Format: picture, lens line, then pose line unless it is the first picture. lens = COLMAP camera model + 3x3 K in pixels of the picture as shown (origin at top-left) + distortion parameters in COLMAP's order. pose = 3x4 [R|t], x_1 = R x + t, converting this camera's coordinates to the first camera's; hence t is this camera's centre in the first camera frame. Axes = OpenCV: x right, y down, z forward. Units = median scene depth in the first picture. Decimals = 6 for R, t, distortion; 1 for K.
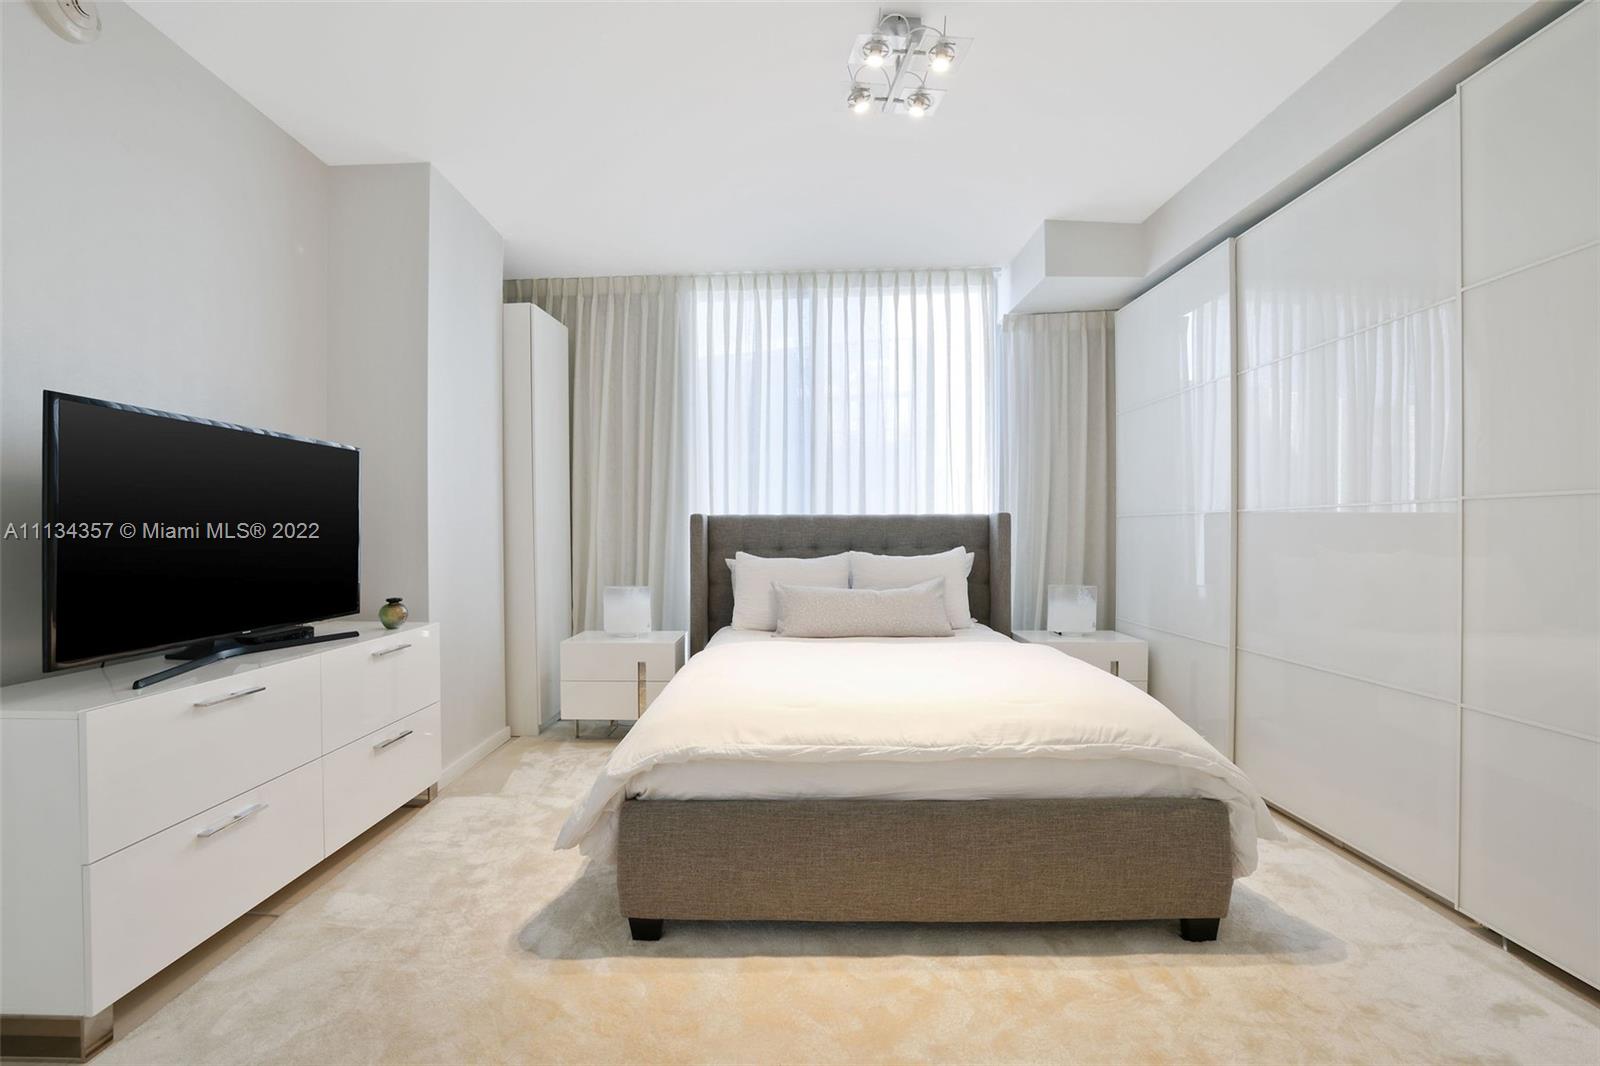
lens RADIAL K [[686.4, 0, 789.7], [0, 686.4, 537.6], [0, 0, 1]] dist [-0.046966, 0.015844]
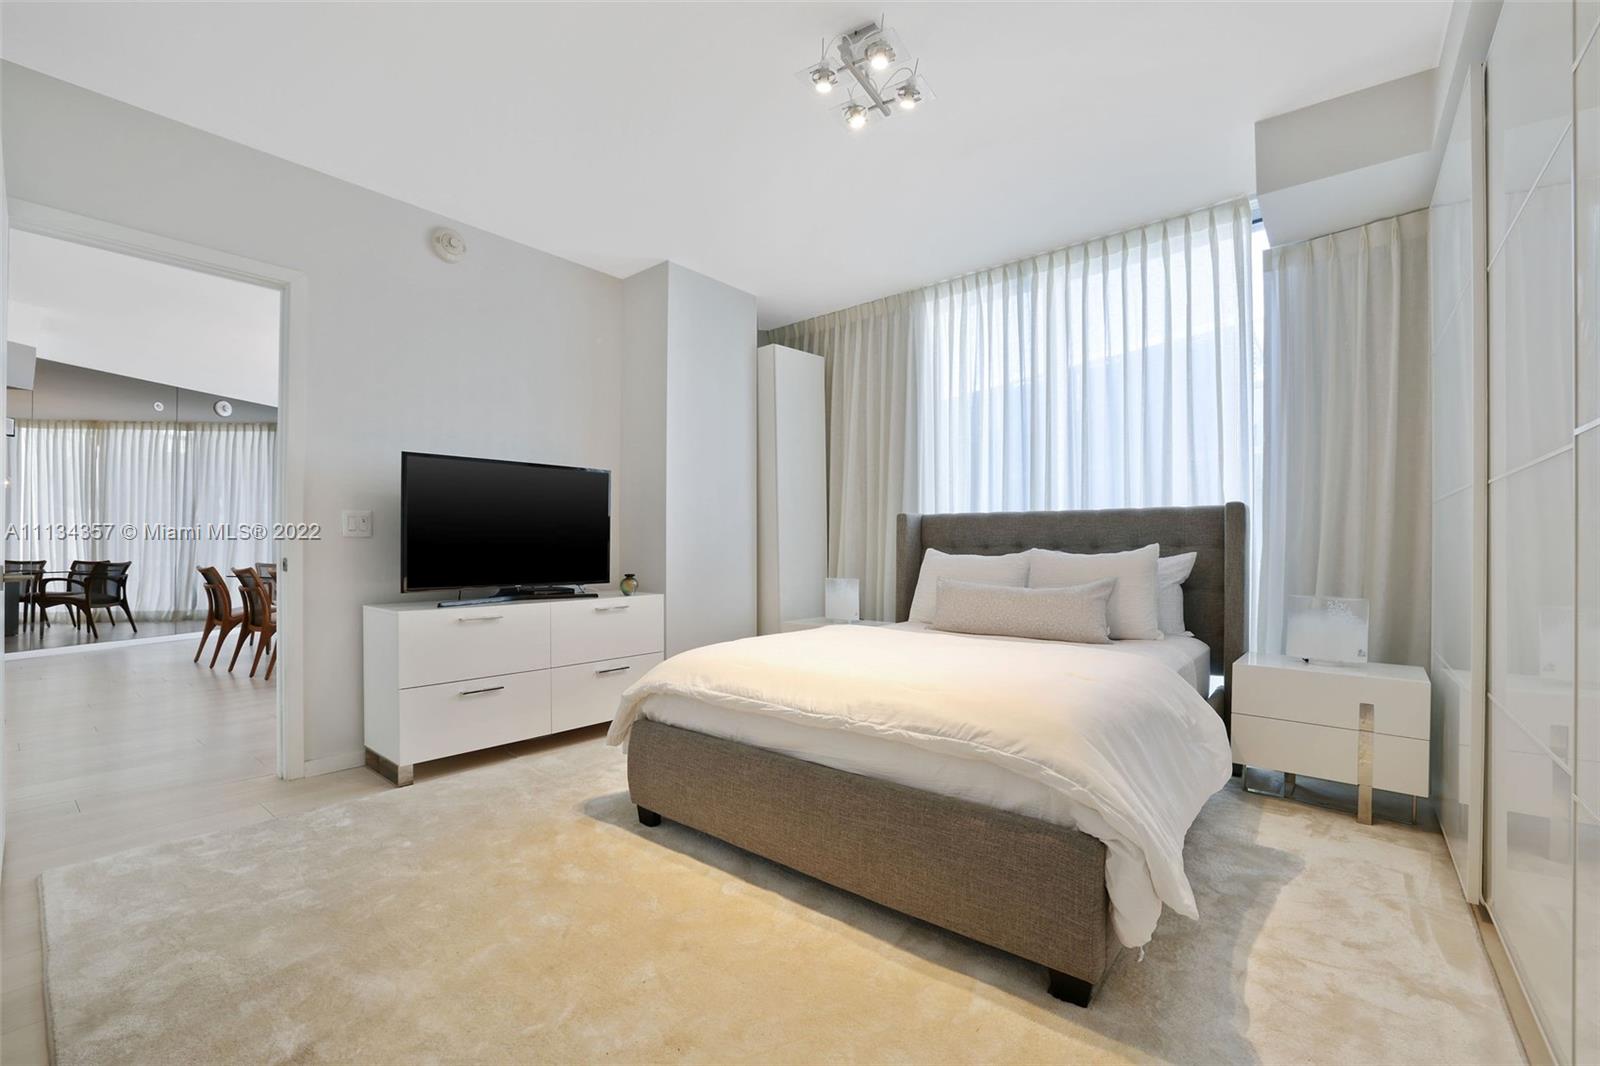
lens RADIAL K [[689.7, 0, 797.2], [0, 689.7, 545.5], [0, 0, 1]] dist [-0.047641, 0.016515]
pose [[0.775516, 0.005789, -0.631301, 0.571928], [-0.010819, 0.999933, -0.004121, 0.030335], [0.631235, 0.010026, 0.775527, 0.089285]]
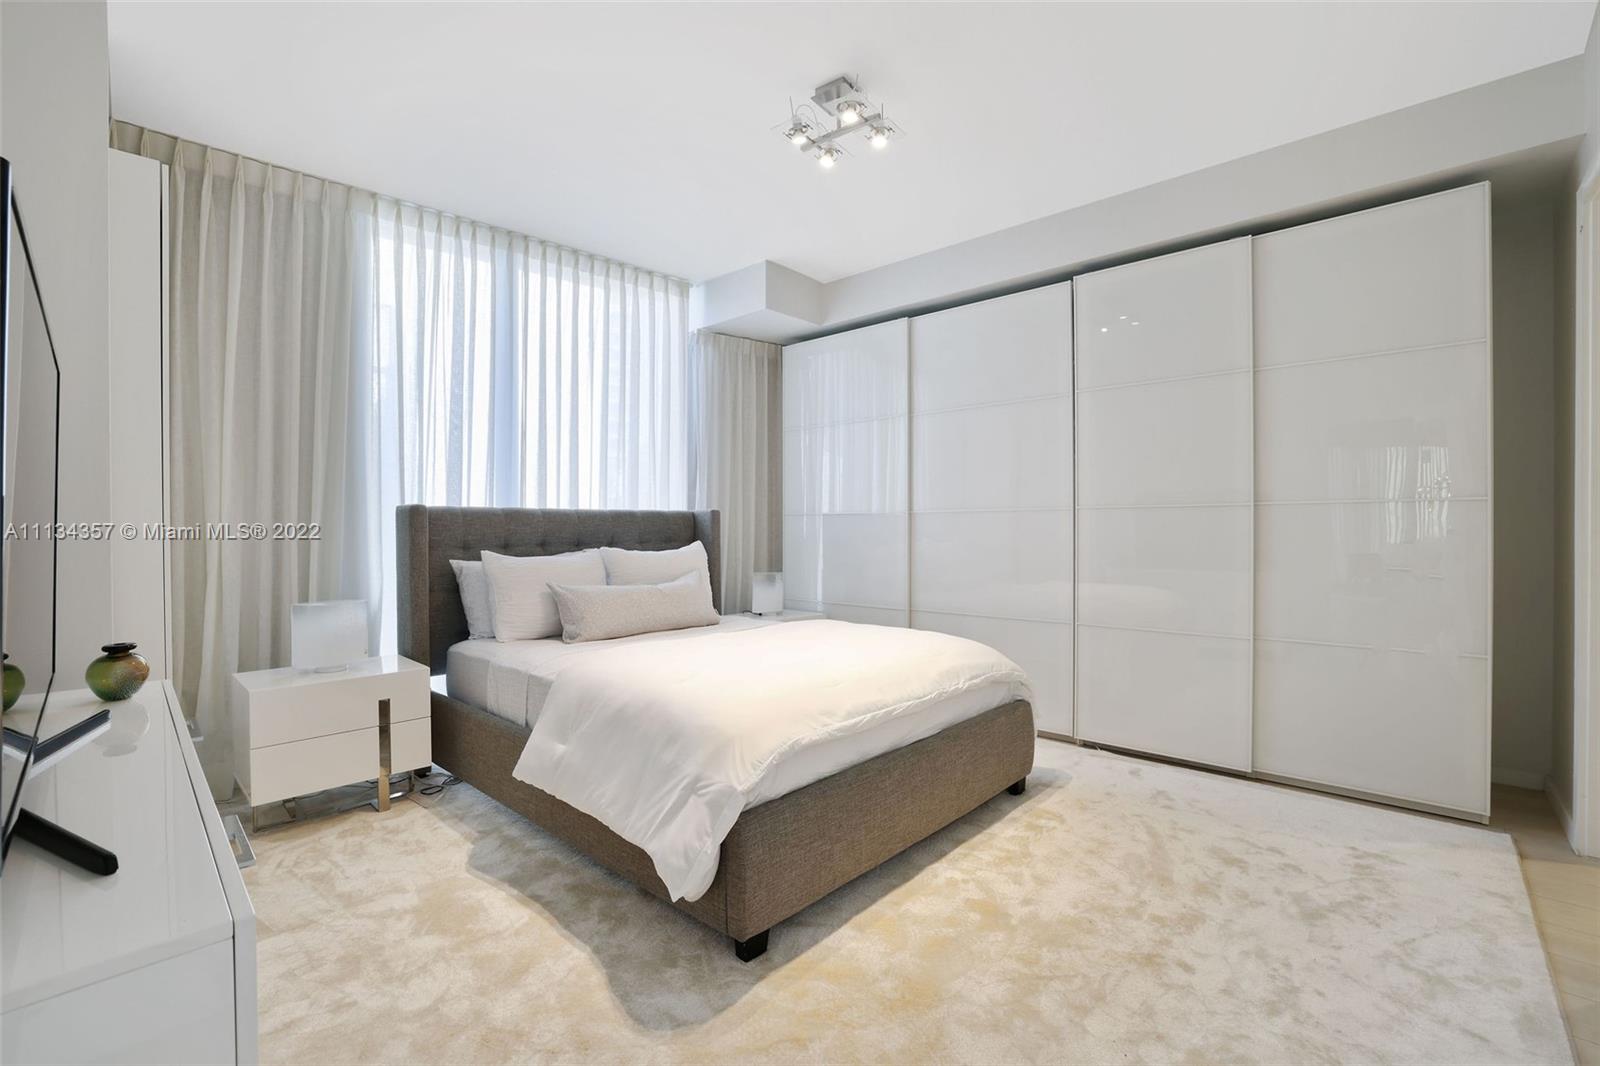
lens RADIAL K [[686.4, 0, 789.7], [0, 686.4, 537.6], [0, 0, 1]] dist [-0.046966, 0.015844]
pose [[0.683396, -0.010125, 0.729978, -0.569776], [0.007232, 0.999949, 0.007099, 0.001759], [-0.730012, 0.000428, 0.683434, 0.209365]]
